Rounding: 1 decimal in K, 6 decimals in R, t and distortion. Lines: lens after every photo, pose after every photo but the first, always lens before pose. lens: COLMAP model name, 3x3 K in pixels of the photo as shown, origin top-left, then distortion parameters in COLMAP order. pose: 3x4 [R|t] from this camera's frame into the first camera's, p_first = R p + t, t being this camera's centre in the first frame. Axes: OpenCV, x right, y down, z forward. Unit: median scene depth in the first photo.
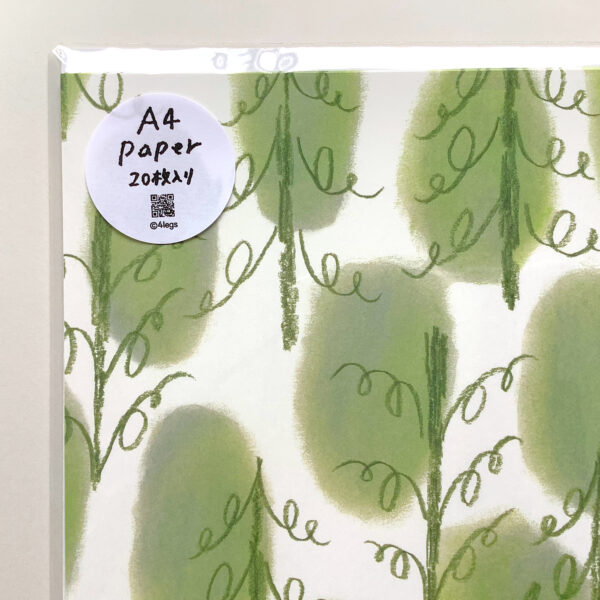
lens RADIAL K [[4072.5, 0, 298.5], [0, 4072.5, 301.3], [0, 0, 1]] dist [0.532183, 0.000000]
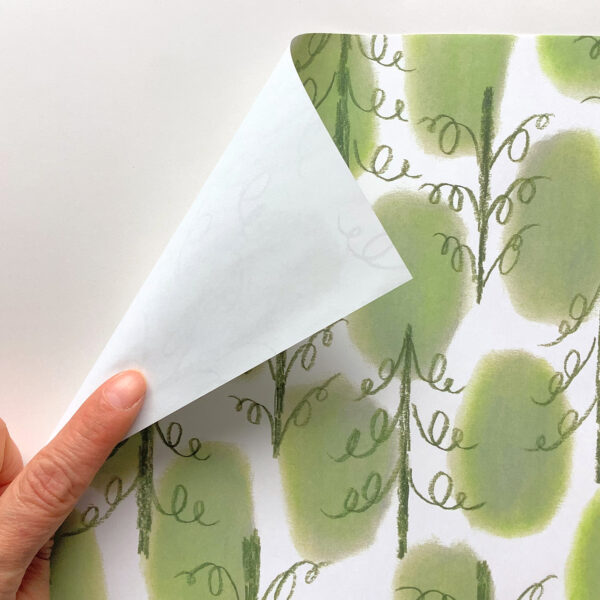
lens RADIAL K [[4072.5, 0, 299.5], [0, 4072.5, 299.5], [0, 0, 1]] dist [0.532183, 0.000000]
pose [[0.999124, 0.015549, 0.038848, -0.011615], [-0.016701, 0.999425, 0.029524, -0.011137], [-0.038366, -0.030147, 0.998809, -0.300345]]
